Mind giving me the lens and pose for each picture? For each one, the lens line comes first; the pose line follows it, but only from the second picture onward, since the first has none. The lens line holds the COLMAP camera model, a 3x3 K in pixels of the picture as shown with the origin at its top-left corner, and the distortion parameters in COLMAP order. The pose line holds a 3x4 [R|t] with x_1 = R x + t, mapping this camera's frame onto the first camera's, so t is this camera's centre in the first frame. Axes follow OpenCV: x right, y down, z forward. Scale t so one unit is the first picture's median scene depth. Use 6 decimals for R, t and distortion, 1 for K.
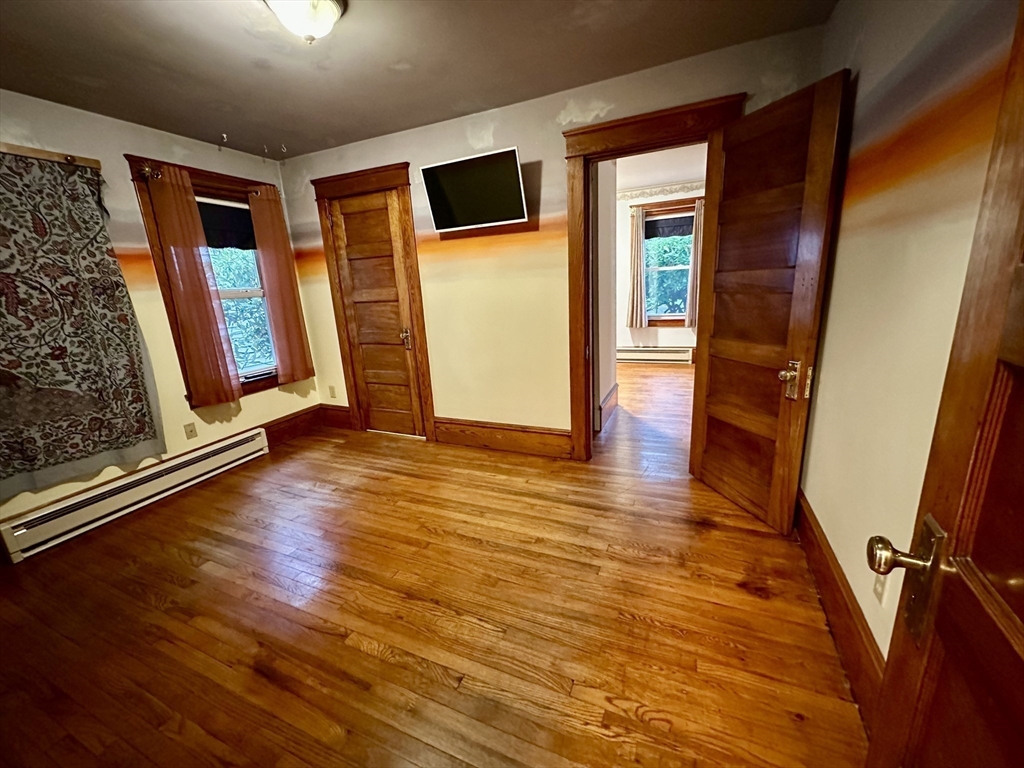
lens RADIAL K [[411.6, 0, 512.0], [0, 411.6, 384.0], [0, 0, 1]] dist [-0.000912, -0.000113]
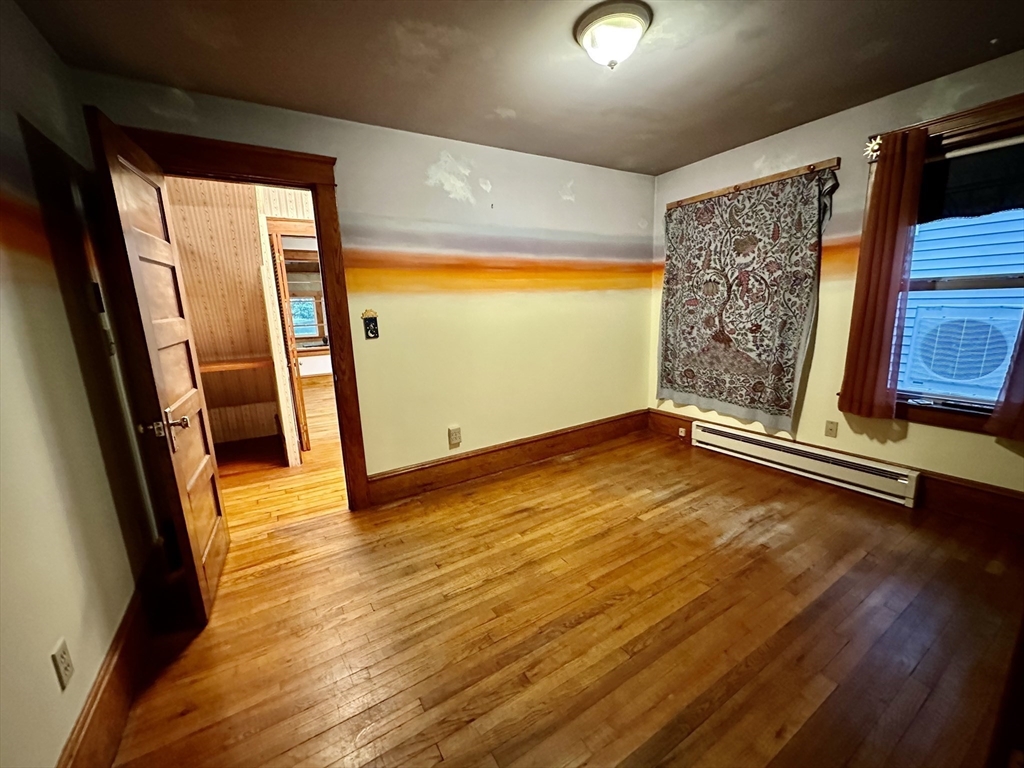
lens RADIAL K [[409.0, 0, 510.6], [0, 409.0, 382.8], [0, 0, 1]] dist [-0.000628, 0.000103]
pose [[-0.568469, 0.233181, -0.788968, 0.461640], [-0.130294, 0.921372, 0.366192, -0.300455], [0.812322, 0.310966, -0.493389, 1.068961]]
